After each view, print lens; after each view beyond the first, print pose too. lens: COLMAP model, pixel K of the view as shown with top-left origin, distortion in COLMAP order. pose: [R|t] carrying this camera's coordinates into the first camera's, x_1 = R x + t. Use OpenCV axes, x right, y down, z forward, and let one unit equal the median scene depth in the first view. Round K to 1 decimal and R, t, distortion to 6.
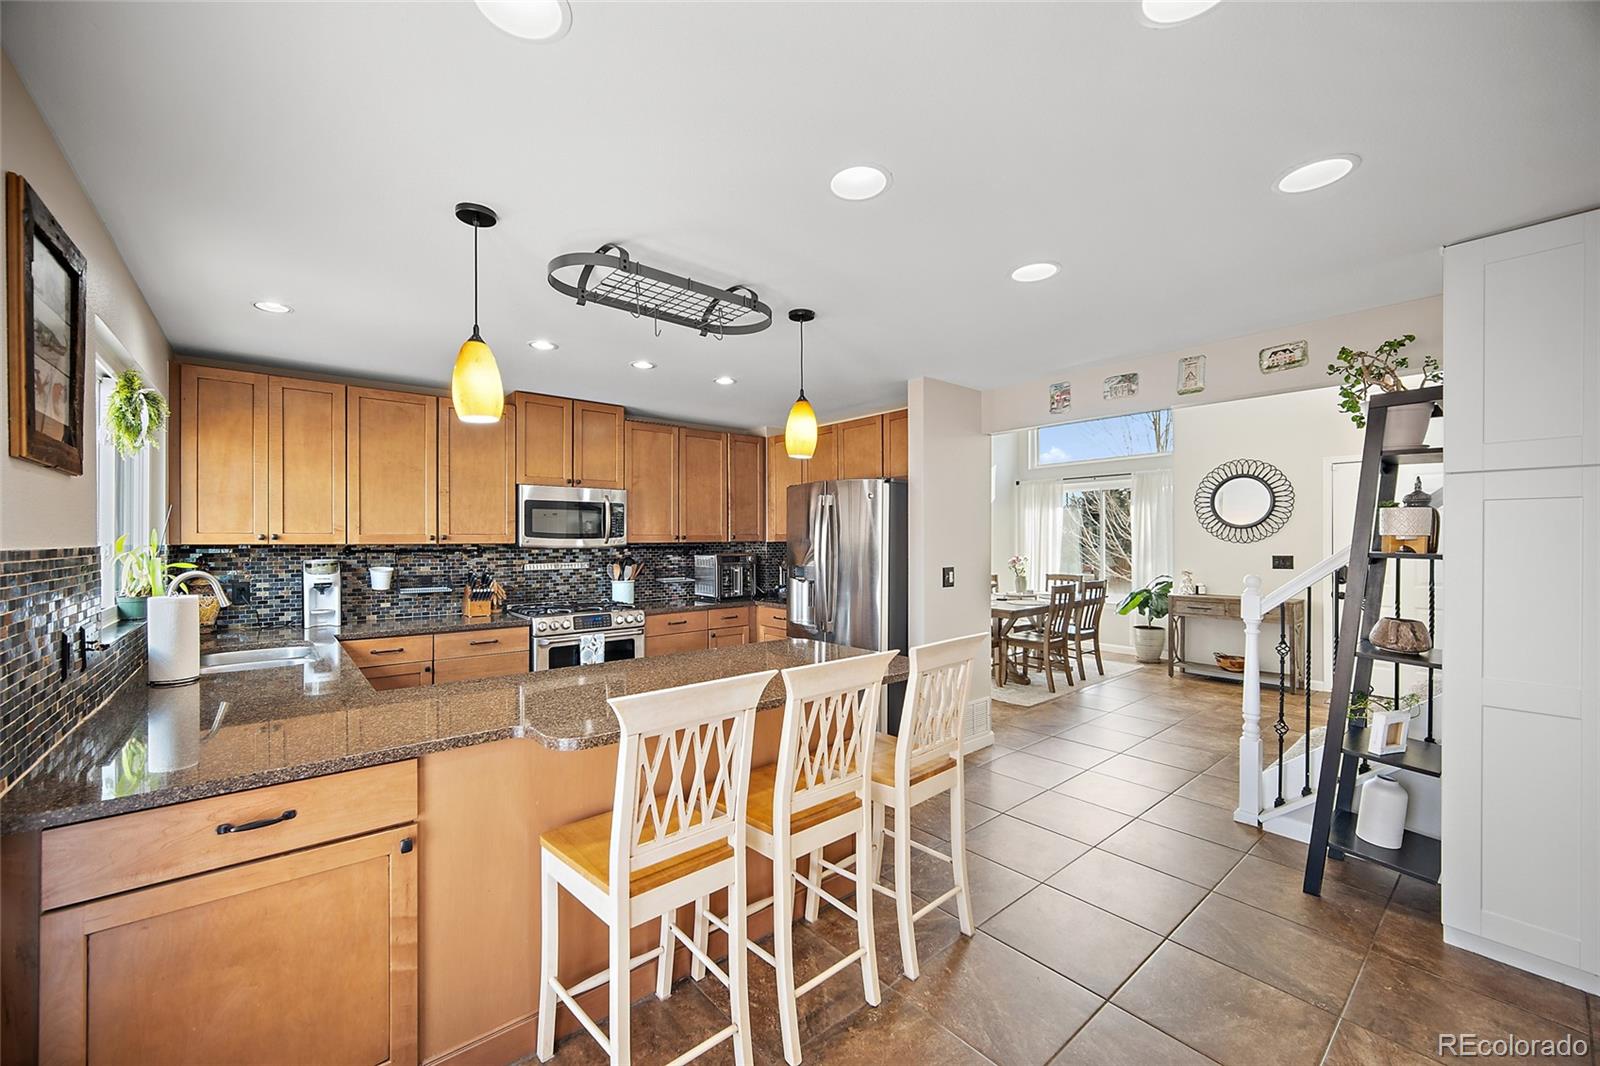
lens RADIAL K [[624.5, 0, 787.4], [0, 624.5, 535.9], [0, 0, 1]] dist [-0.008415, 0.002031]
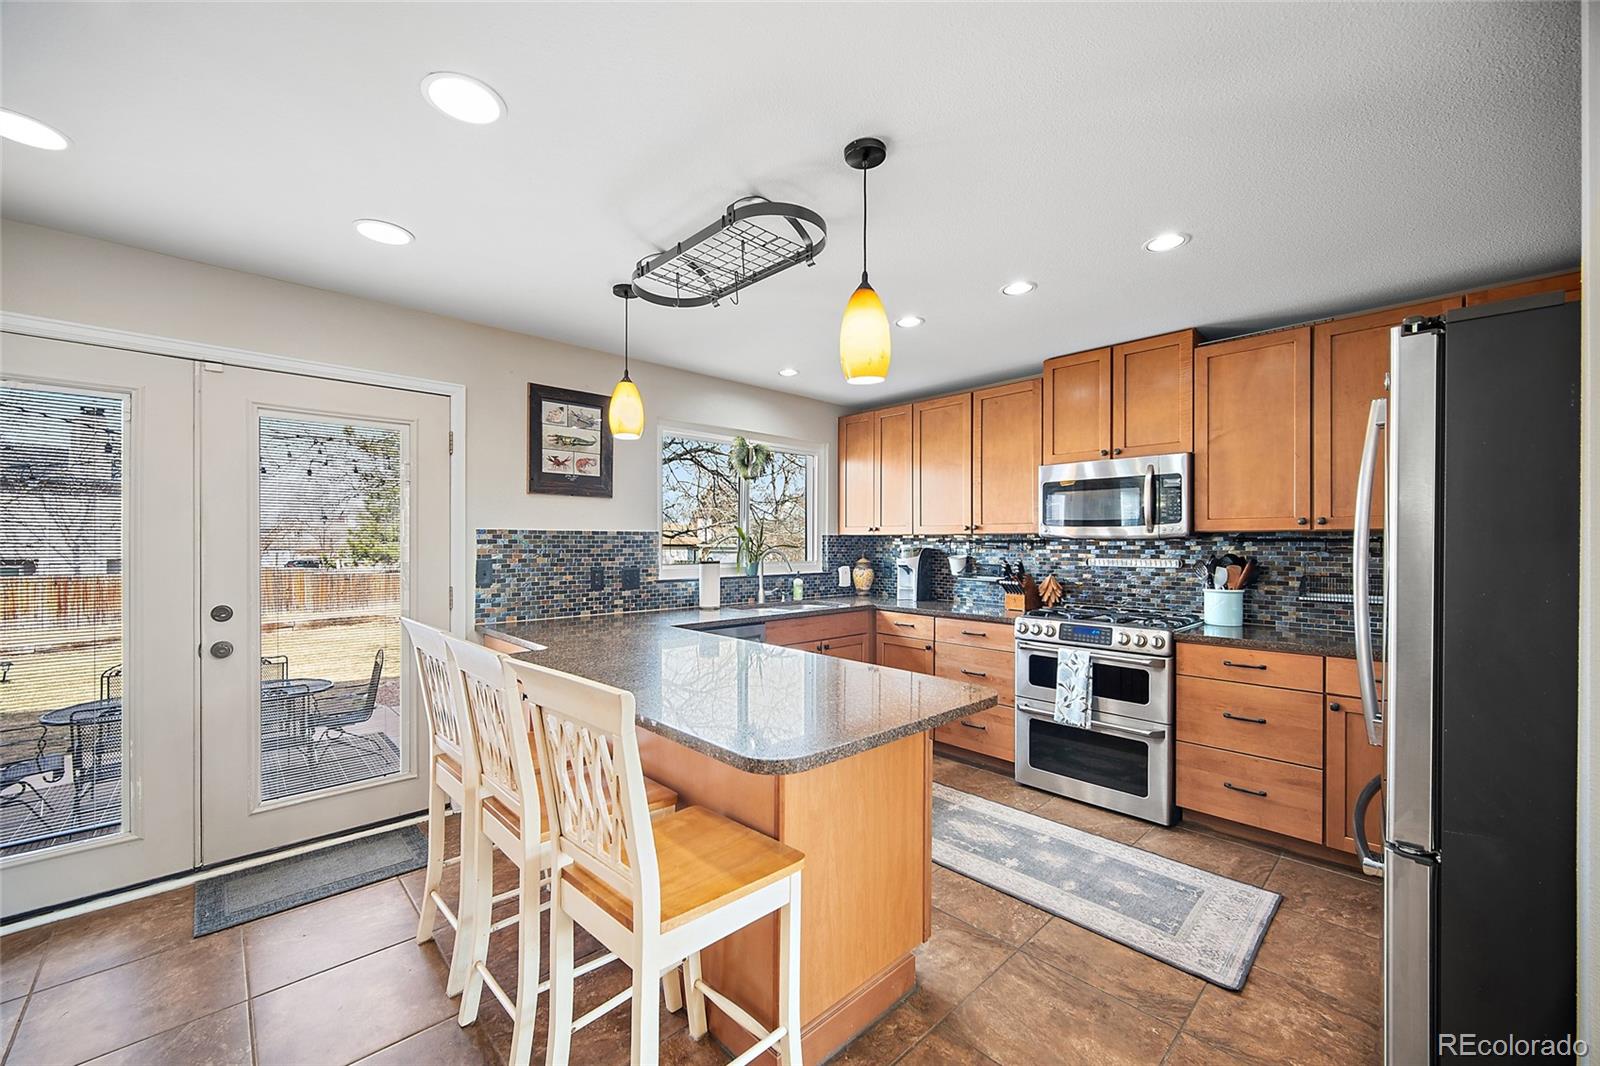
lens RADIAL K [[624.5, 0, 791.2], [0, 624.5, 541.1], [0, 0, 1]] dist [-0.008415, 0.002031]
pose [[0.060535, -0.000537, -0.998166, 0.416273], [0.003958, 0.999992, -0.000298, 0.021661], [0.998158, -0.003933, 0.060537, 0.576441]]
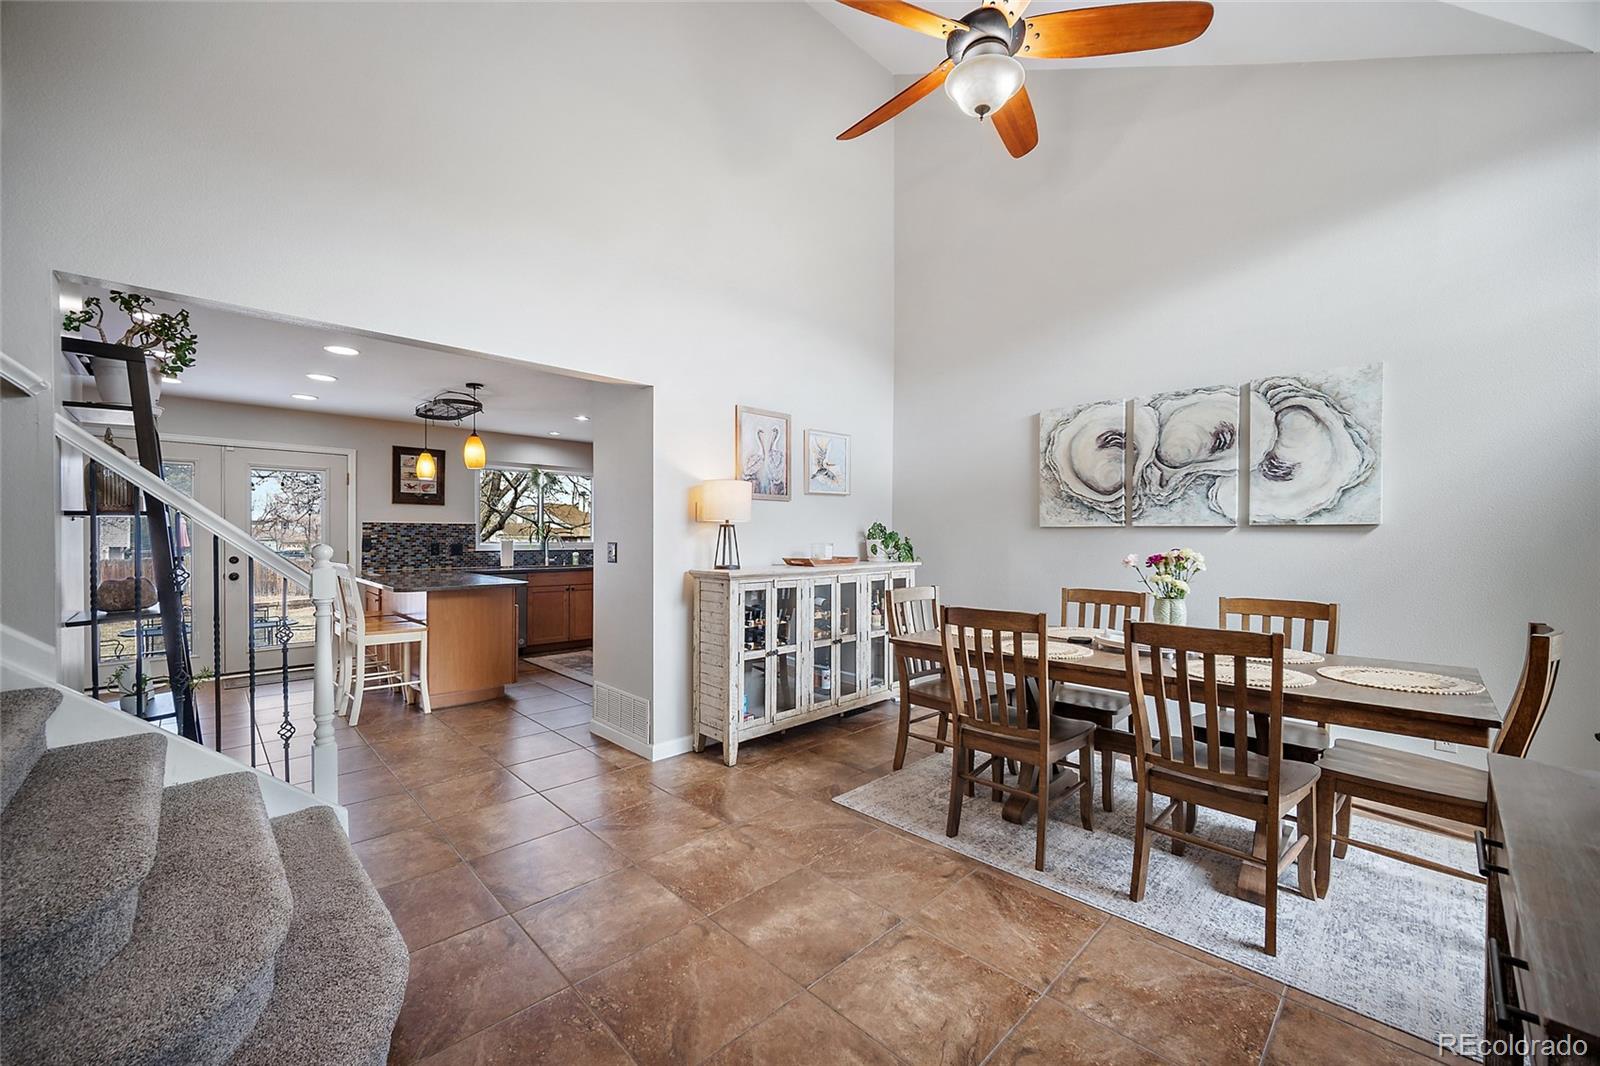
lens RADIAL K [[624.5, 0, 795.2], [0, 624.5, 538.5], [0, 0, 1]] dist [-0.008415, 0.002031]
pose [[0.071770, 0.004167, -0.997413, 1.163477], [0.003889, 0.999983, 0.004458, 0.041006], [0.997414, -0.004199, 0.071752, 1.141498]]
